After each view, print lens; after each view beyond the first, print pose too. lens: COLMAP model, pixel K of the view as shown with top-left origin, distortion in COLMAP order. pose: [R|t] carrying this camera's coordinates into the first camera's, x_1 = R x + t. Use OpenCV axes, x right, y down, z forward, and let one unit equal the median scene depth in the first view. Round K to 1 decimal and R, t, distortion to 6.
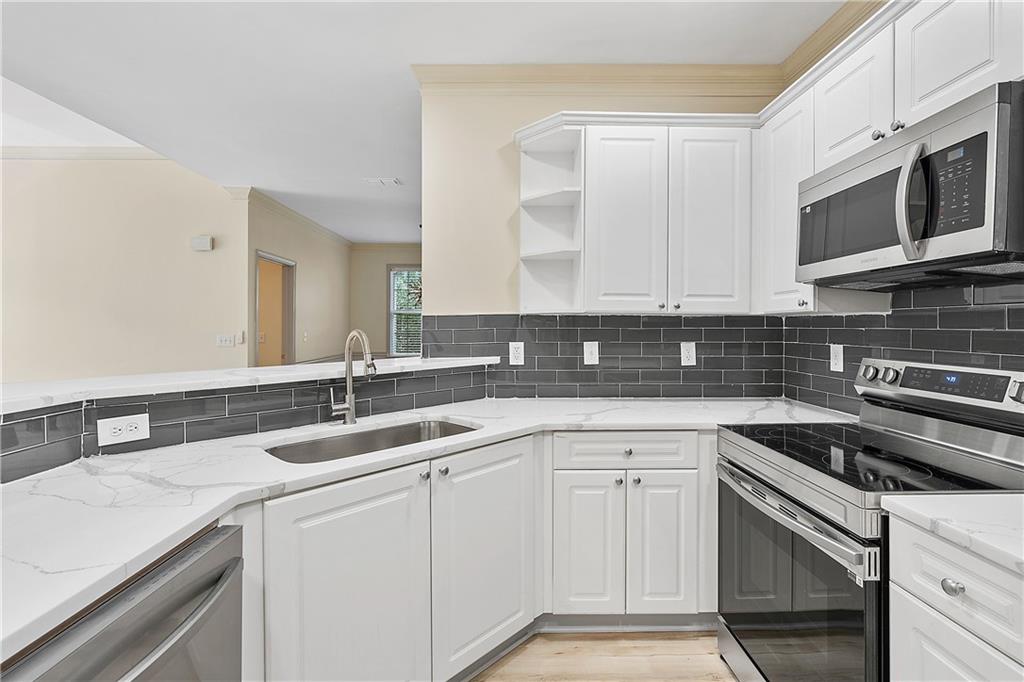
lens RADIAL K [[464.1, 0, 513.7], [0, 464.1, 327.0], [0, 0, 1]] dist [-0.014502, 0.004963]
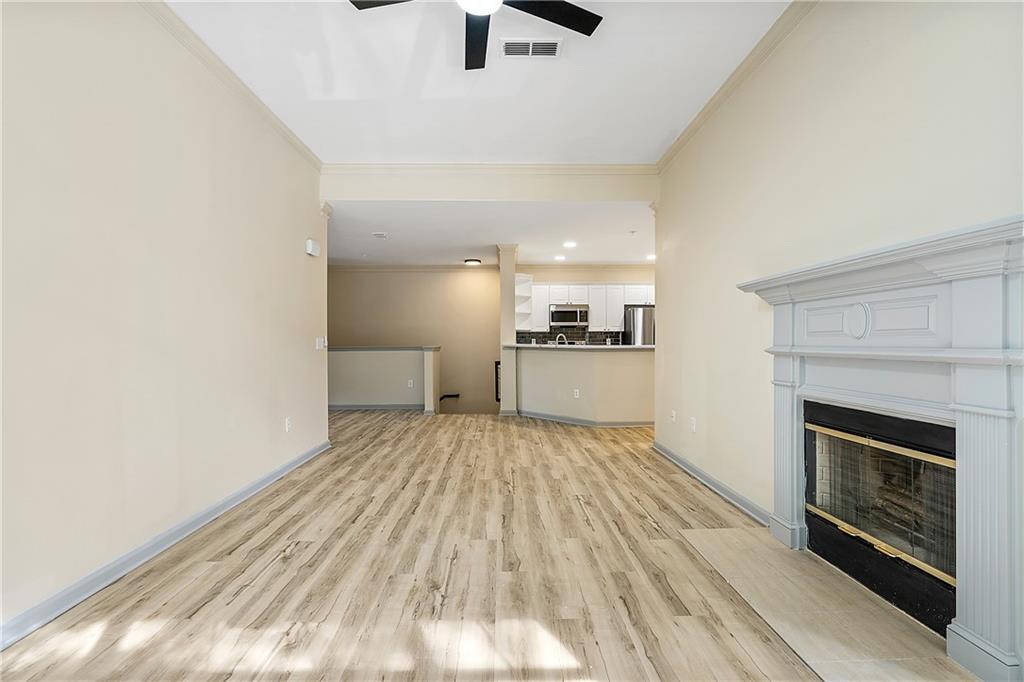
lens RADIAL K [[464.1, 0, 513.5], [0, 464.1, 342.1], [0, 0, 1]] dist [-0.014502, 0.004963]
pose [[-0.016709, -0.004447, 0.999851, -3.710355], [0.004269, 0.999981, 0.004519, 0.046763], [-0.999851, 0.004344, -0.016689, 1.266945]]
